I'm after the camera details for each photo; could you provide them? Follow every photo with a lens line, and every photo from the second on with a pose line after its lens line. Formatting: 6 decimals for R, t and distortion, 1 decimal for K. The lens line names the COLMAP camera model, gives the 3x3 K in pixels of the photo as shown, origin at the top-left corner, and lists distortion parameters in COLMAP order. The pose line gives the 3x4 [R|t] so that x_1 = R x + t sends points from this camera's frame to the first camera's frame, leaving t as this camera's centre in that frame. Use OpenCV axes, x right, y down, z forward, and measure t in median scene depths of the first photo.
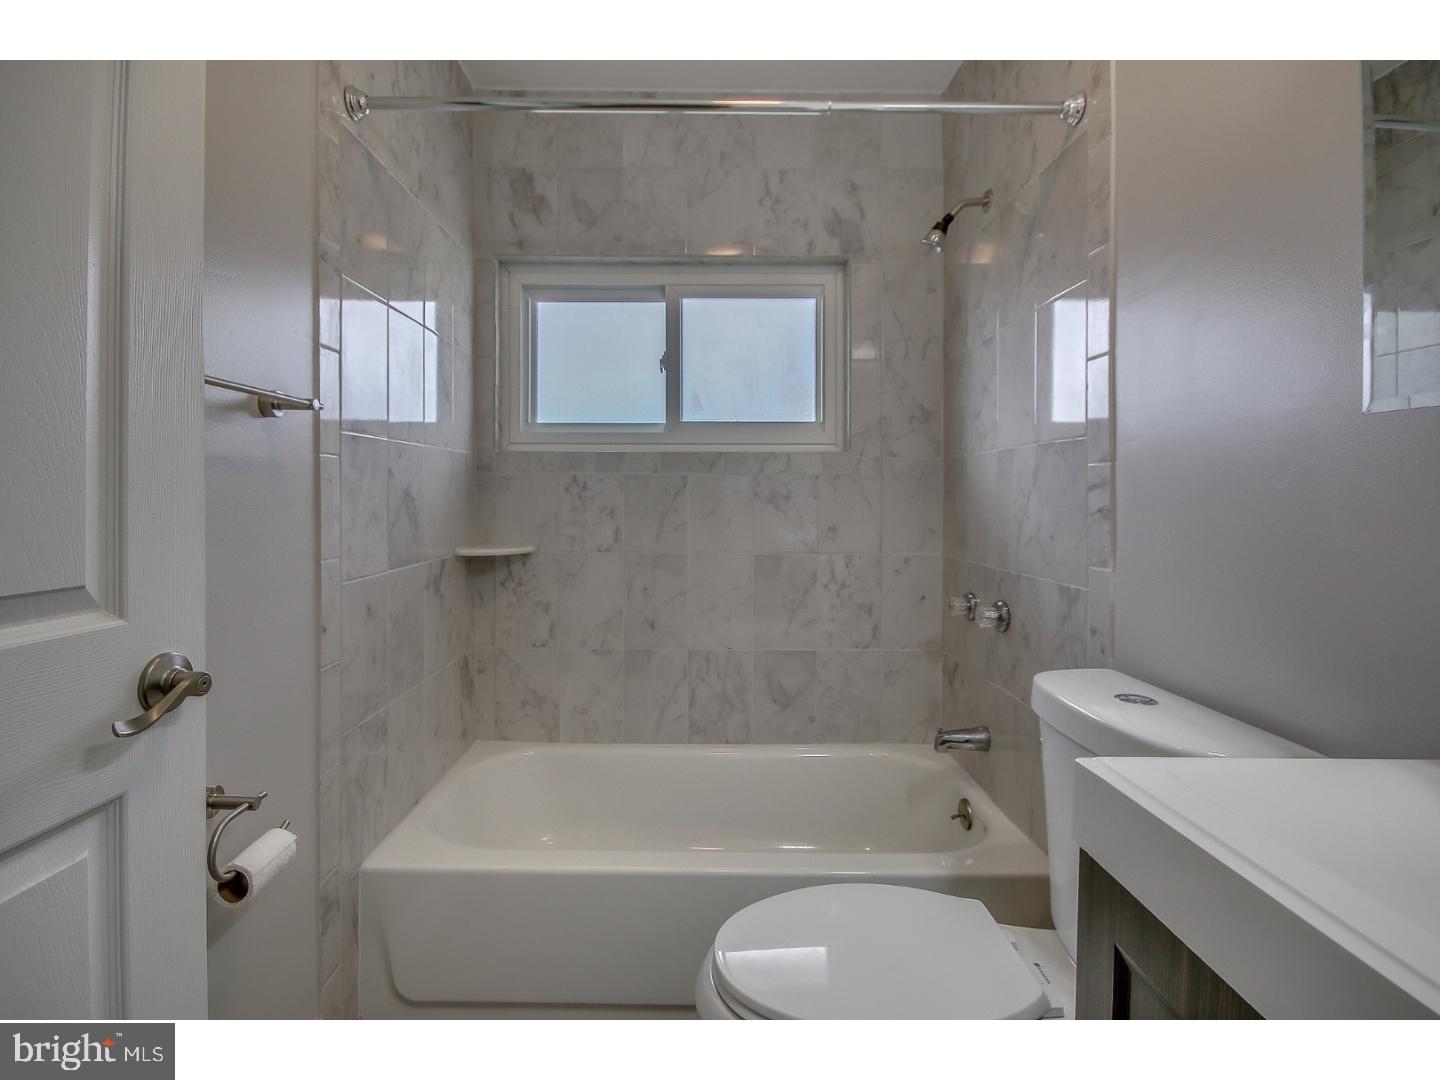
lens RADIAL K [[699.8, 0, 682.1], [0, 699.8, 490.5], [0, 0, 1]] dist [-0.003917, 0.002046]
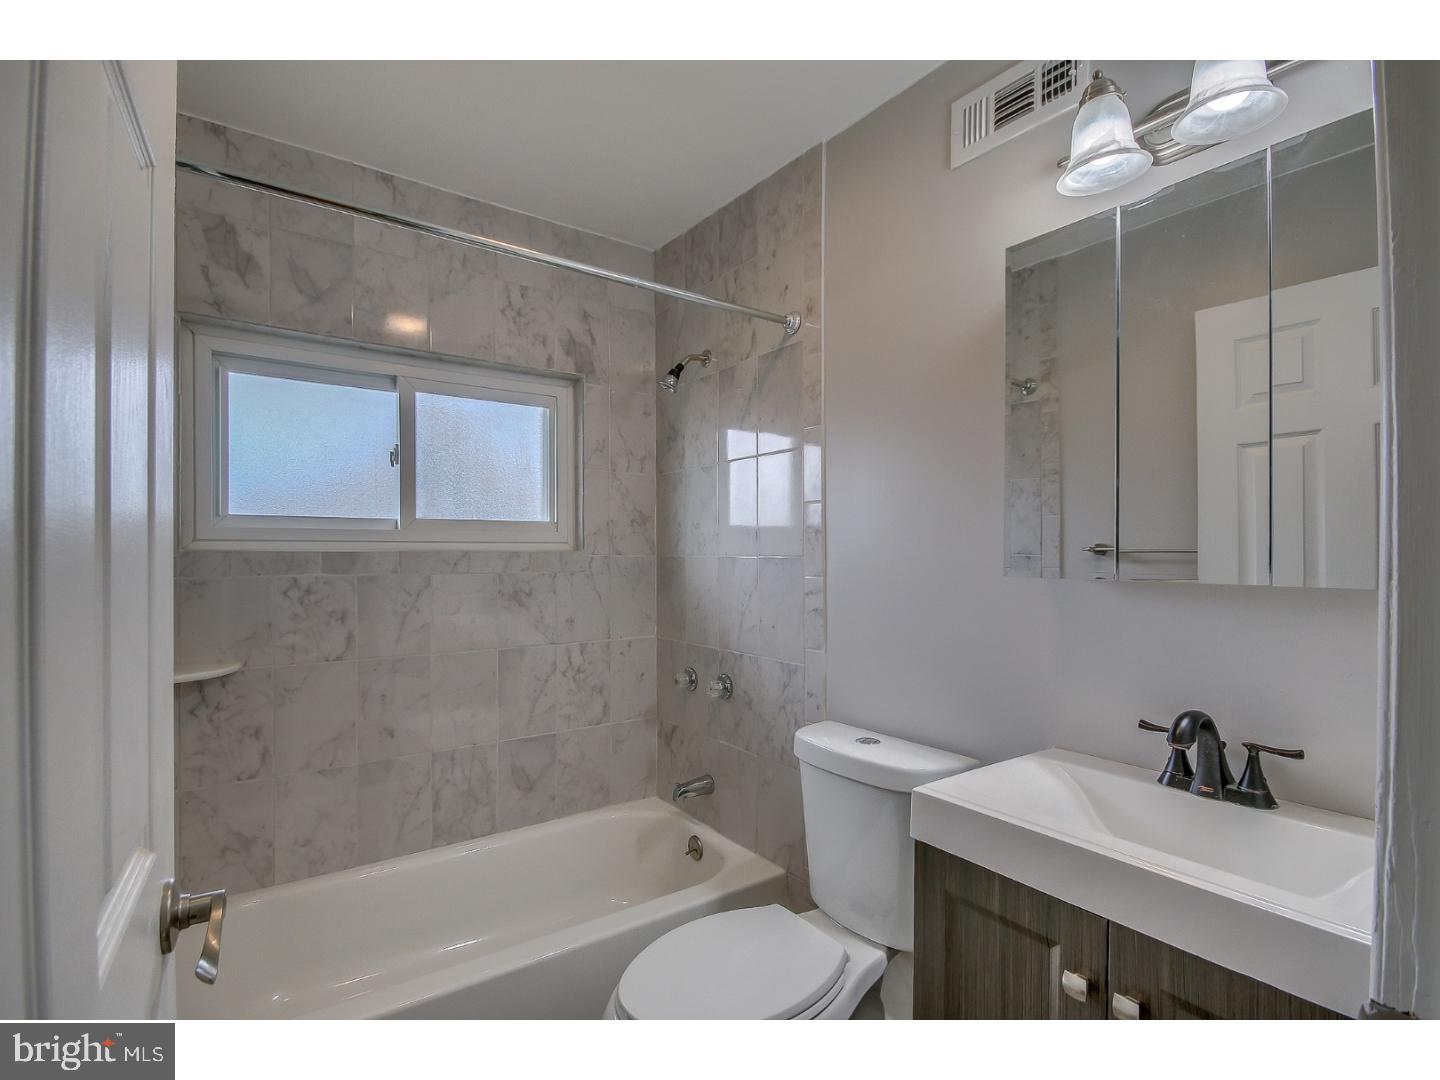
lens RADIAL K [[699.8, 0, 702.0], [0, 699.8, 538.4], [0, 0, 1]] dist [-0.003917, 0.002046]
pose [[0.814610, 0.001903, 0.580006, -0.252517], [0.003991, 0.999953, -0.008885, -0.063295], [-0.579996, 0.009552, 0.814564, -0.022415]]
